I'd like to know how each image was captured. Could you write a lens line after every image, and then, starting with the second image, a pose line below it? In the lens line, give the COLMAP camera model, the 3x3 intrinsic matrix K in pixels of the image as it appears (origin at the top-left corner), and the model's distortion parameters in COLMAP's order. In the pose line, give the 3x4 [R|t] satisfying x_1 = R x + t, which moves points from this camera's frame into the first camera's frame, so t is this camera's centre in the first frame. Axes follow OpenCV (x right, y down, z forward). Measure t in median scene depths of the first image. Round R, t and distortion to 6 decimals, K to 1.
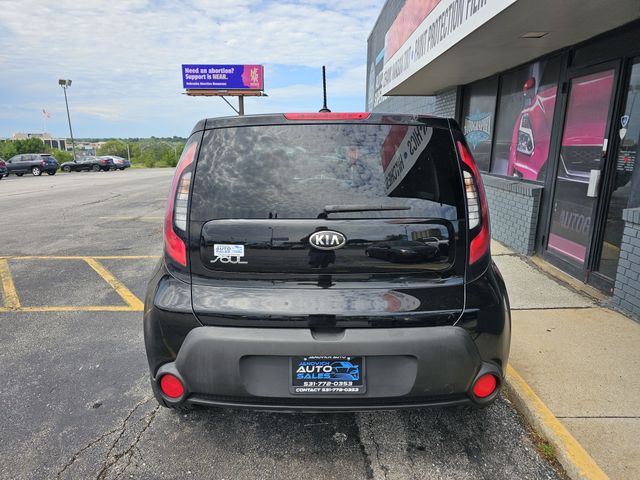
lens RADIAL K [[429.3, 0, 312.9], [0, 429.3, 243.9], [0, 0, 1]] dist [0.049650, -0.049898]
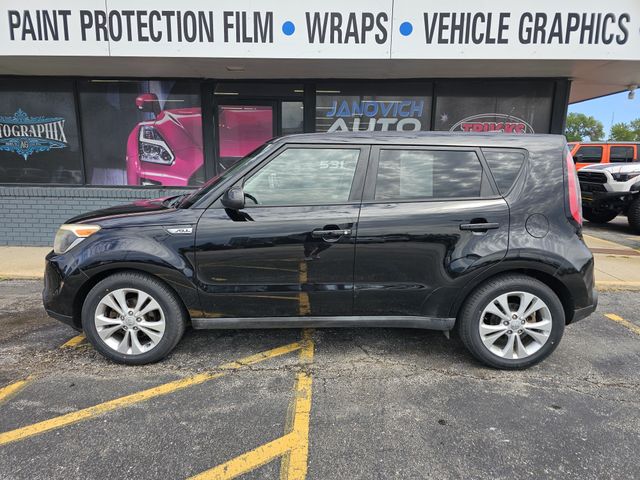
lens RADIAL K [[427.9, 0, 312.2], [0, 427.9, 248.3], [0, 0, 1]] dist [0.049280, -0.045746]
pose [[0.013626, -0.201317, 0.979431, -0.622473], [0.218708, 0.956404, 0.193541, -0.132478], [-0.975695, 0.211572, 0.057062, 0.622256]]
